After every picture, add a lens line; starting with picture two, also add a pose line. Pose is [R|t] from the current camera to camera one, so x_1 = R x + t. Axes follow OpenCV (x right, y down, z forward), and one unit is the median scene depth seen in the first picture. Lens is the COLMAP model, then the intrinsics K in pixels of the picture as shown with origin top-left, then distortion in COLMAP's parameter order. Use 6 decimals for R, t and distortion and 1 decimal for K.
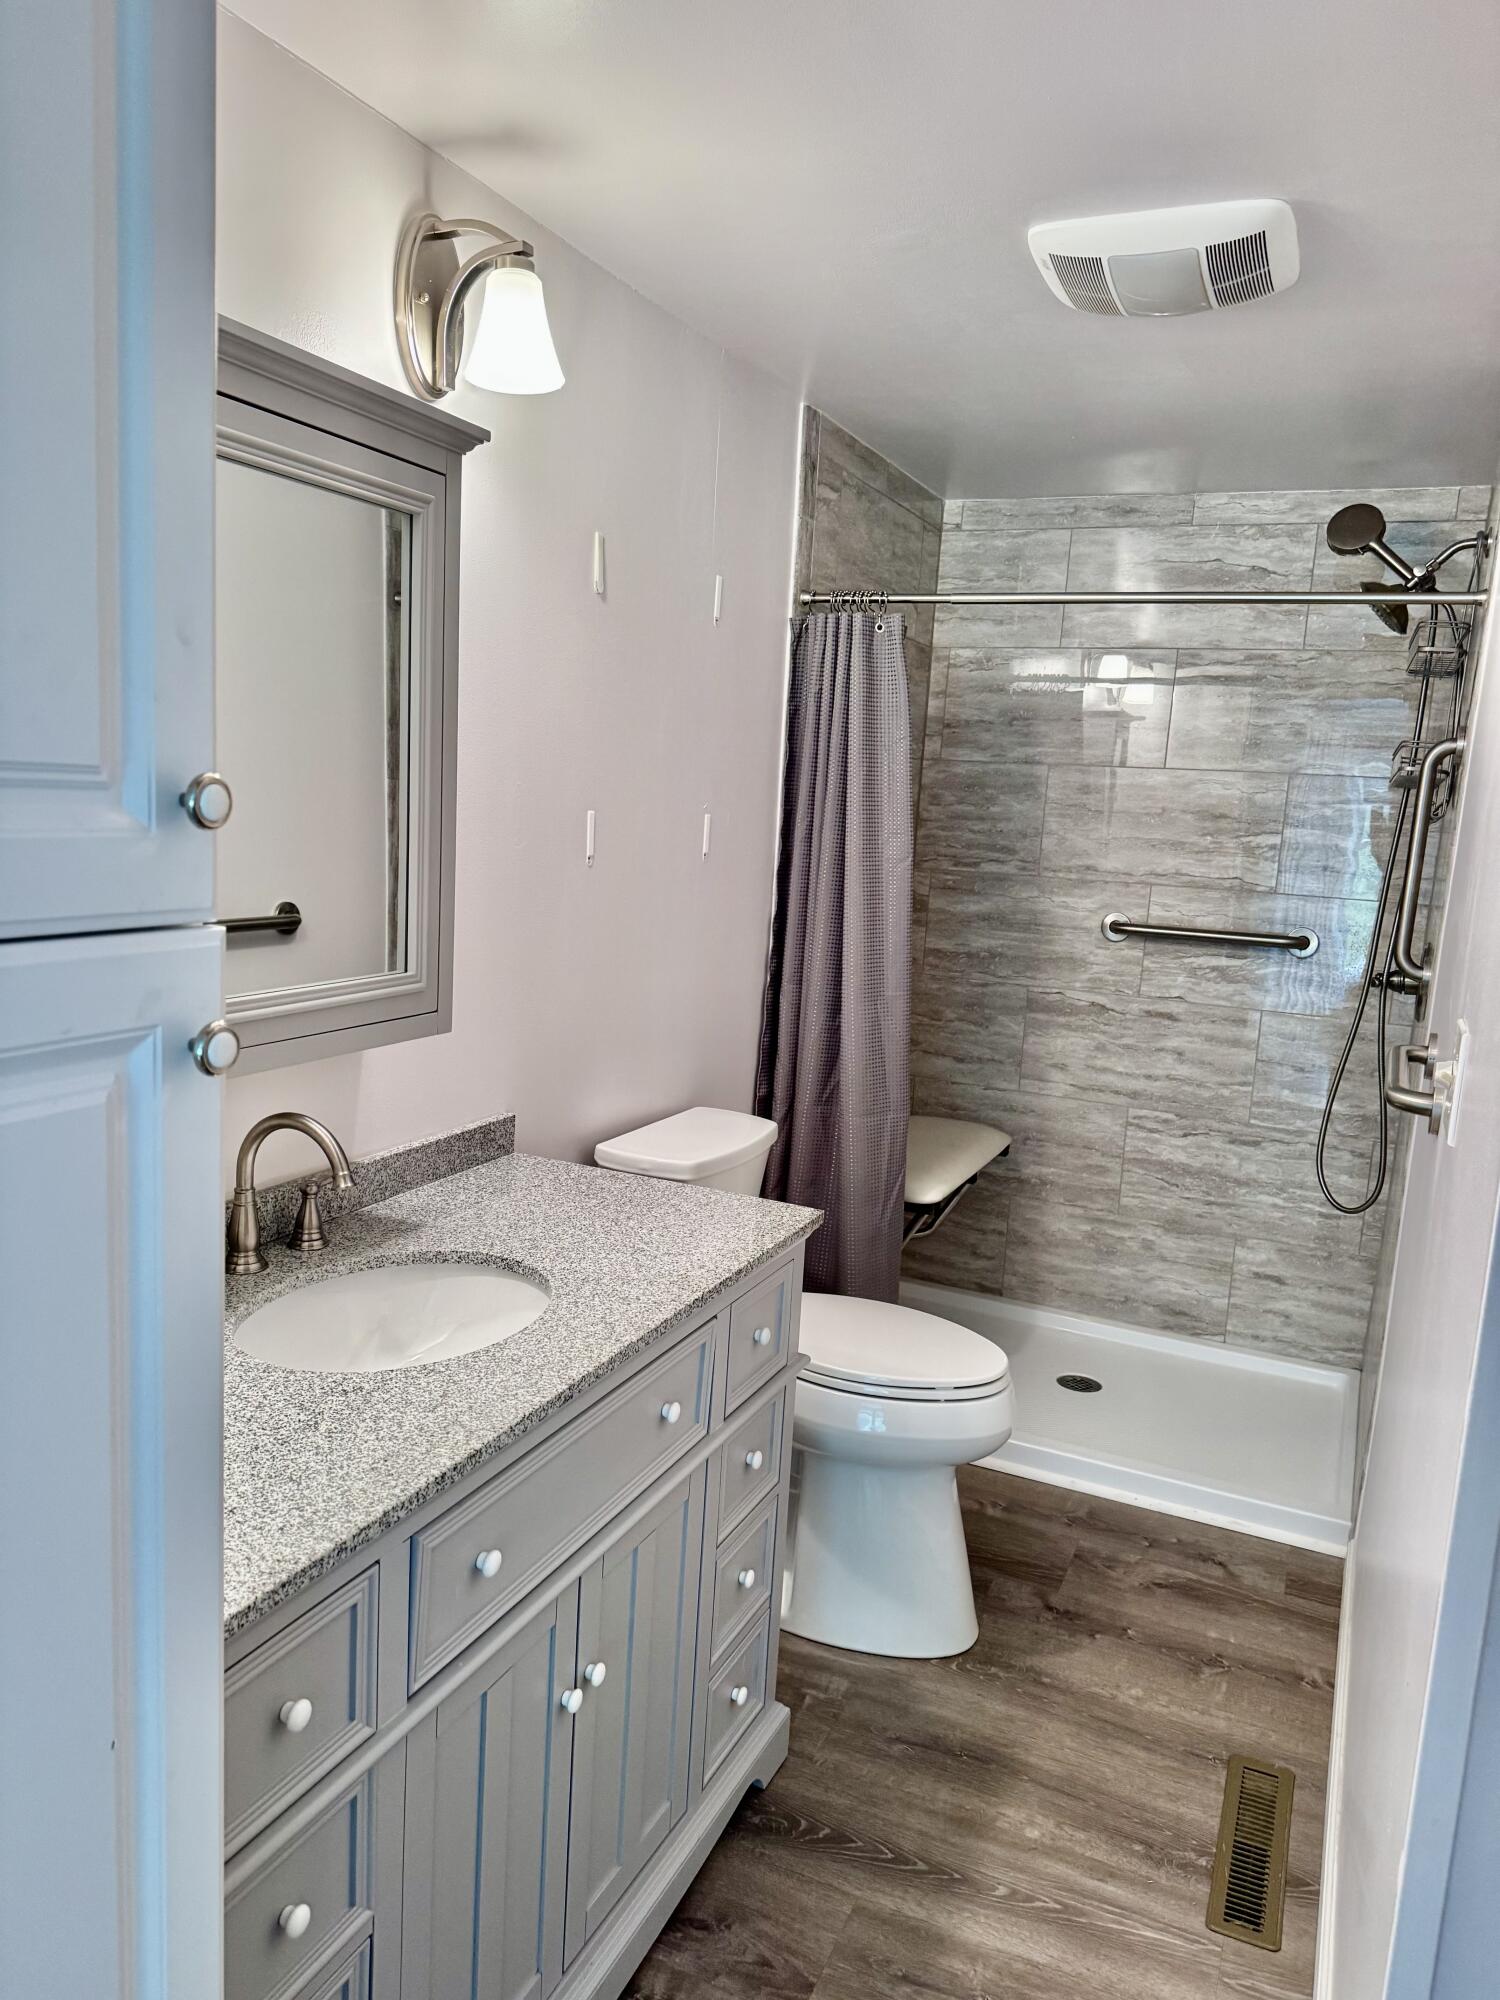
lens RADIAL K [[1419.7, 0, 750.1], [0, 1419.7, 1002.4], [0, 0, 1]] dist [0.099587, -0.110778]
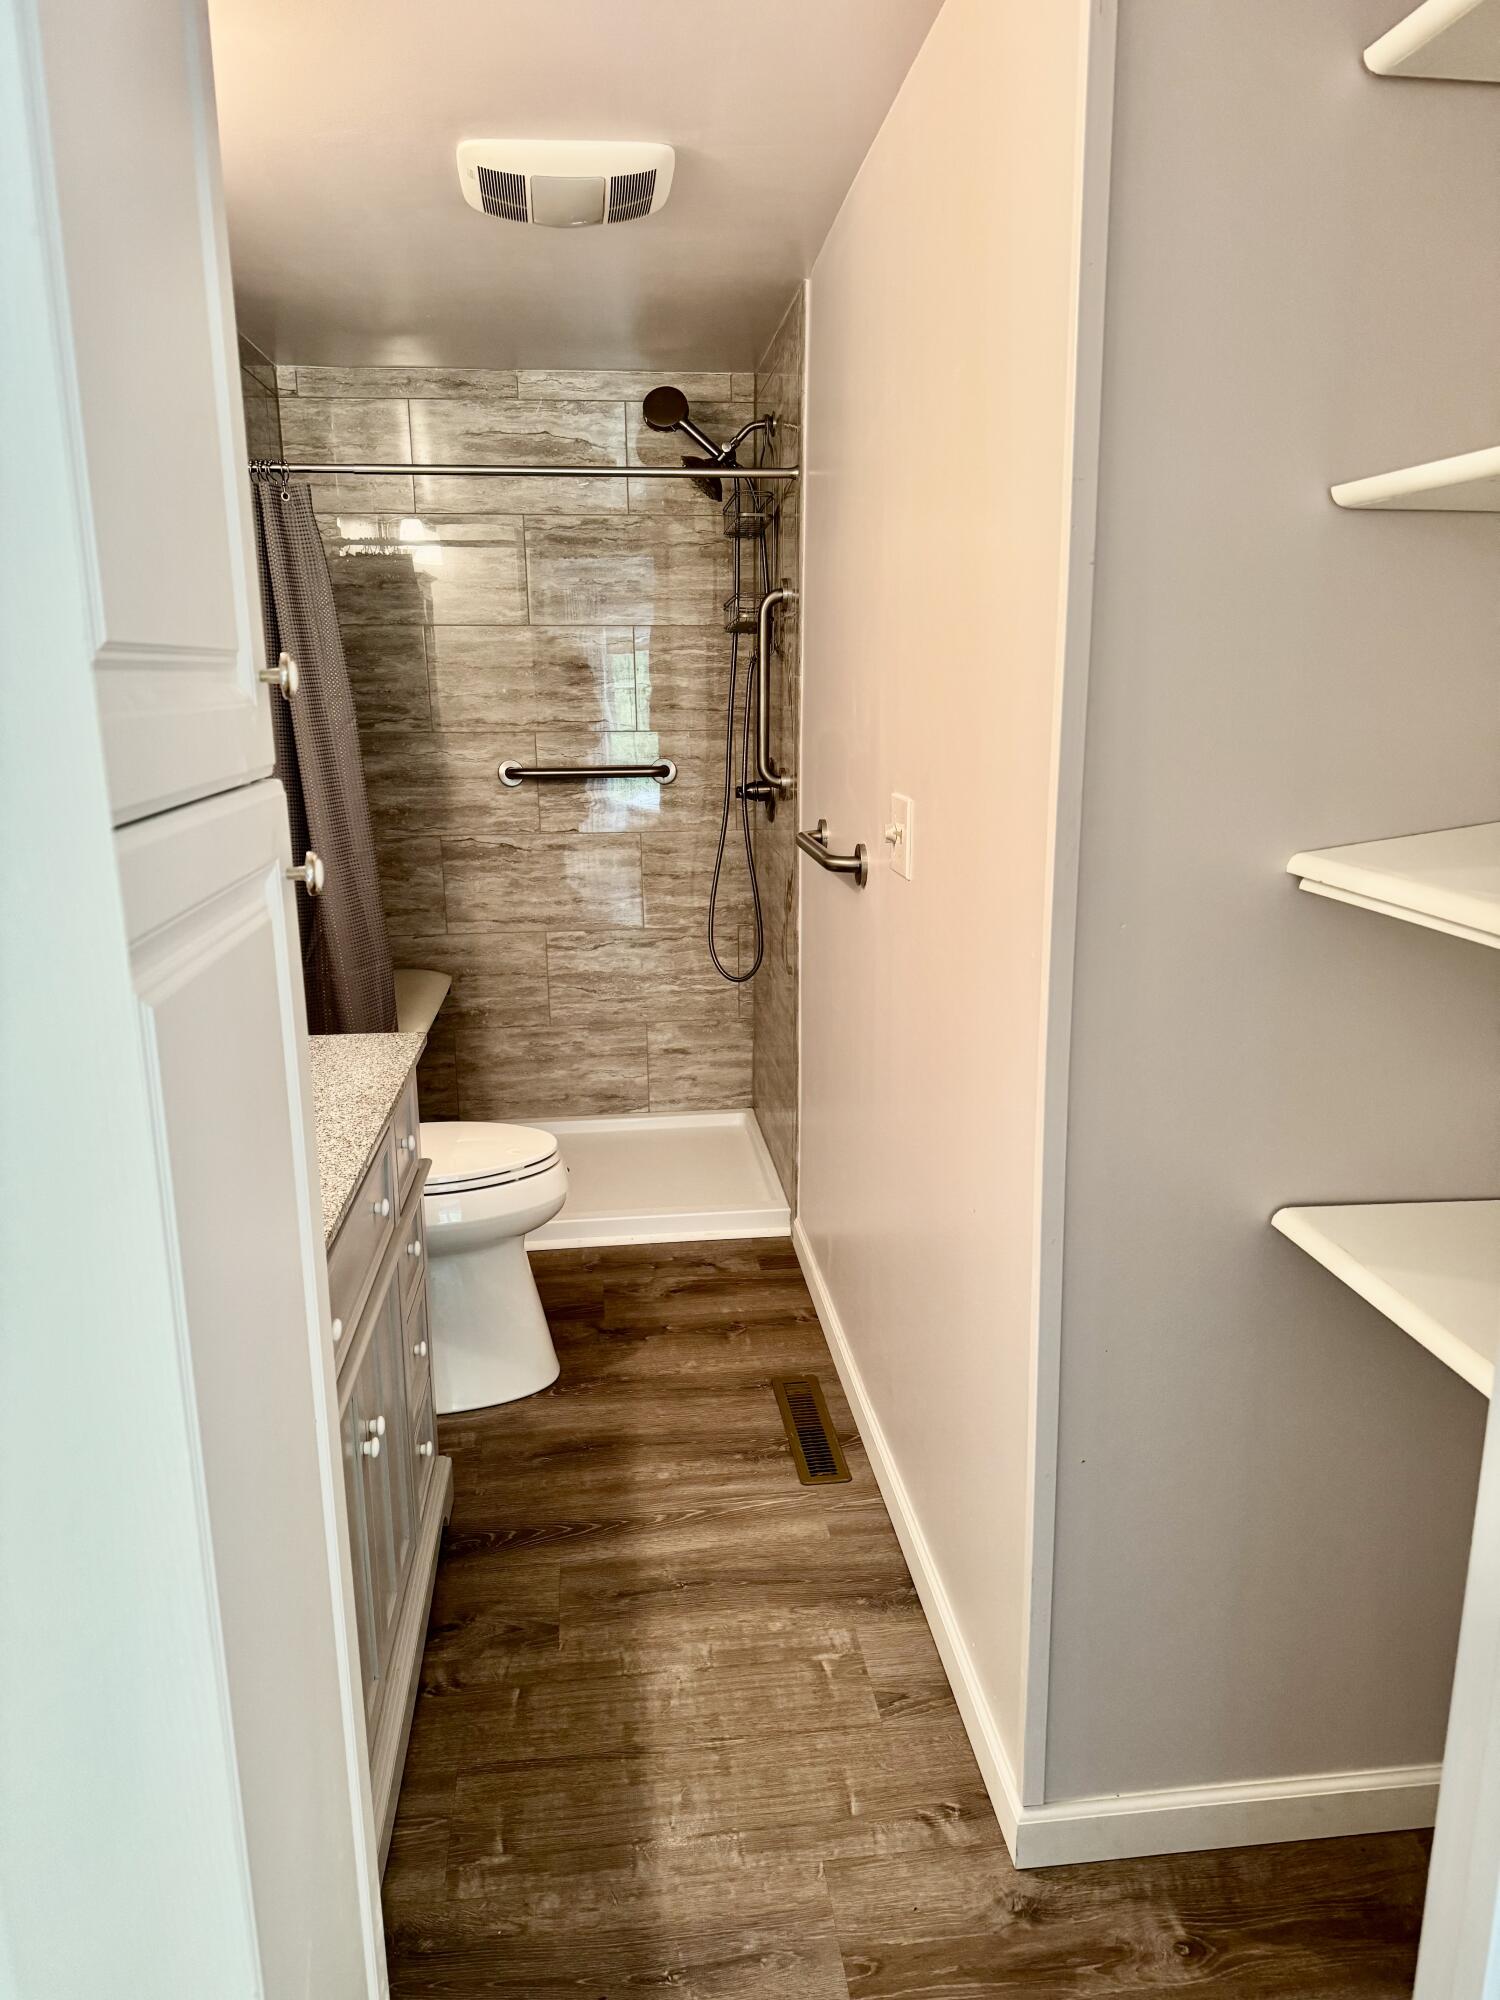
lens RADIAL K [[1395.5, 0, 751.3], [0, 1395.5, 1000.8], [0, 0, 1]] dist [0.172297, -0.352262]
pose [[0.859951, -0.182216, 0.476740, -0.141784], [0.137873, 0.982306, 0.126752, 0.008572], [-0.491401, -0.043271, 0.869858, -0.057301]]
